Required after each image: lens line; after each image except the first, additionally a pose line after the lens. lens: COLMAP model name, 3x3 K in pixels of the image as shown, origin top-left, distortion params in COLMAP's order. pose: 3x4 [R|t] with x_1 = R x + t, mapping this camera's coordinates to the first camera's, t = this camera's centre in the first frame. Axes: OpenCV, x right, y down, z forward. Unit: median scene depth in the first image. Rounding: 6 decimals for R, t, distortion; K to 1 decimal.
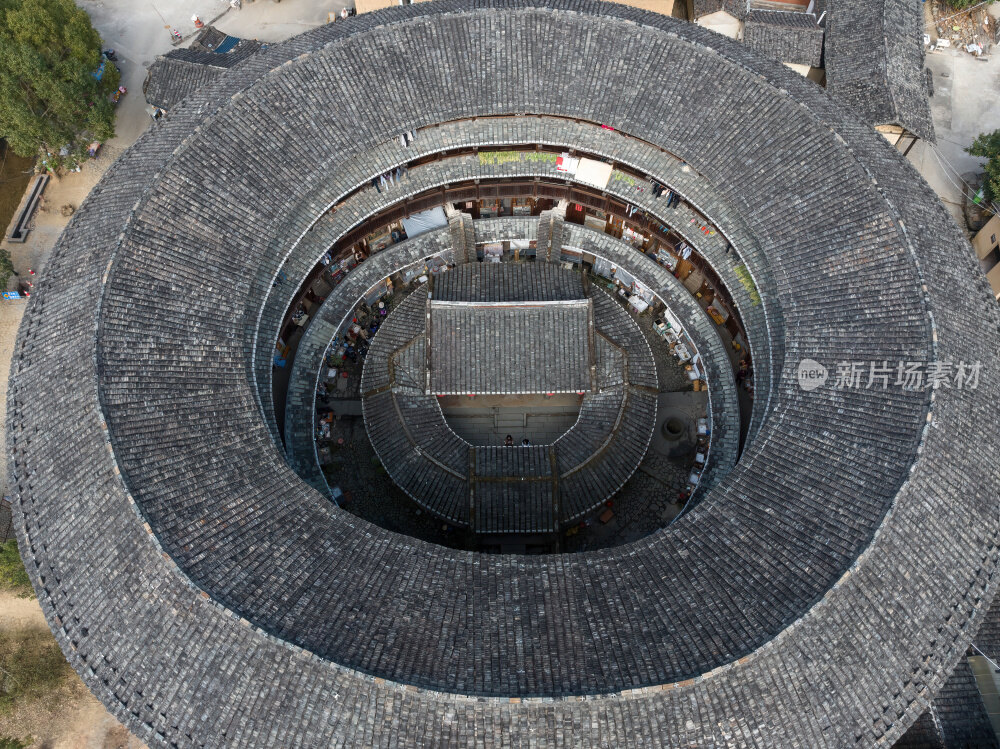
lens RADIAL K [[712.3, 0, 503.8], [0, 712.3, 374.7], [0, 0, 1]] dist [-0.026818, 0.001175]
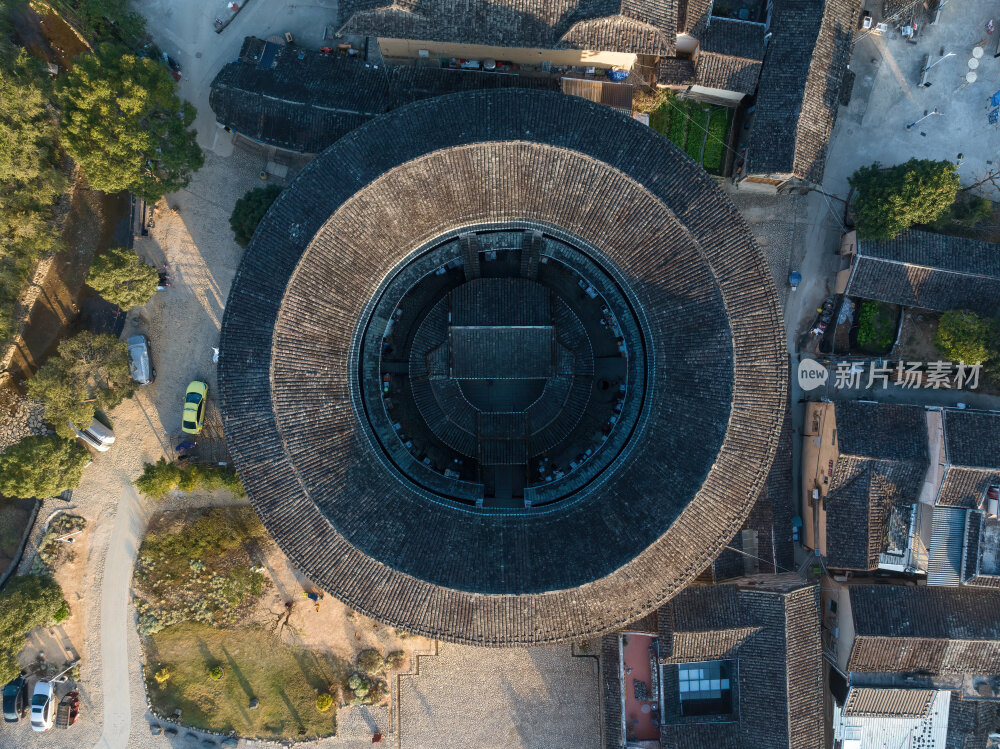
lens RADIAL K [[712.3, 0, 503.8], [0, 712.3, 374.7], [0, 0, 1]] dist [-0.026818, 0.001175]
pose [[0.999981, 0.005906, -0.001687, 0.016743], [-0.004395, 0.879945, 0.475056, -0.780809], [0.004290, -0.475039, 0.879954, -0.439342]]
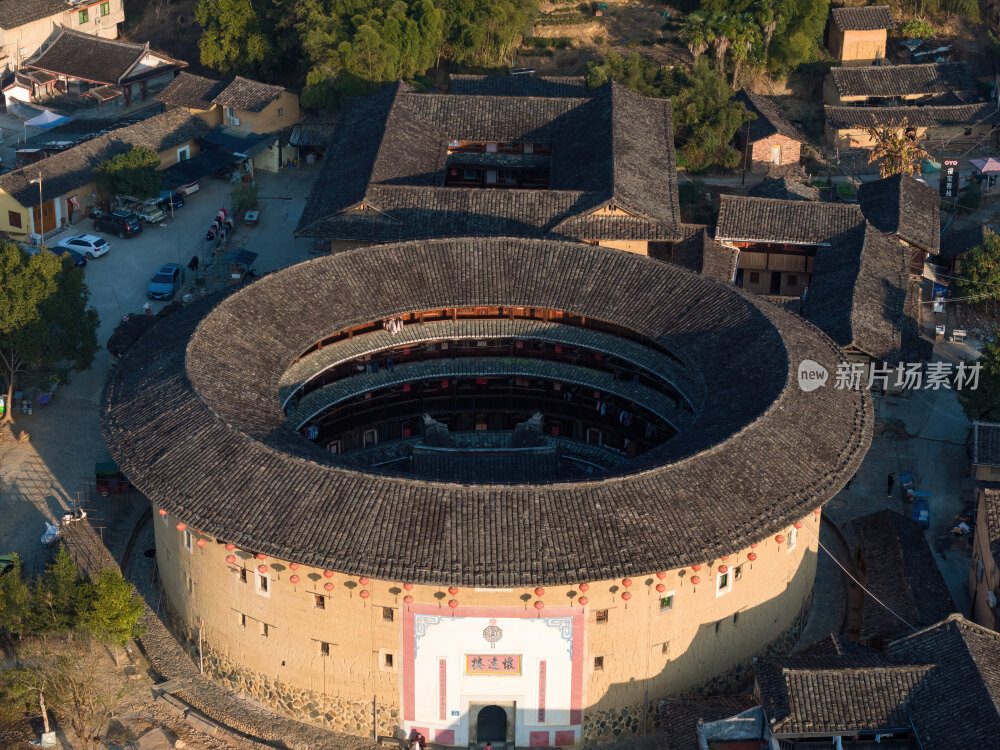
lens RADIAL K [[2112.7, 0, 500.0], [0, 2112.7, 375.0], [0, 0, 1]] dist [-0.137180, -0.308635]
pose [[0.999947, 0.004112, 0.009459, -0.000240], [0.002404, 0.798944, -0.601401, 1.849256], [-0.010030, 0.601392, 0.798891, -1.751233]]
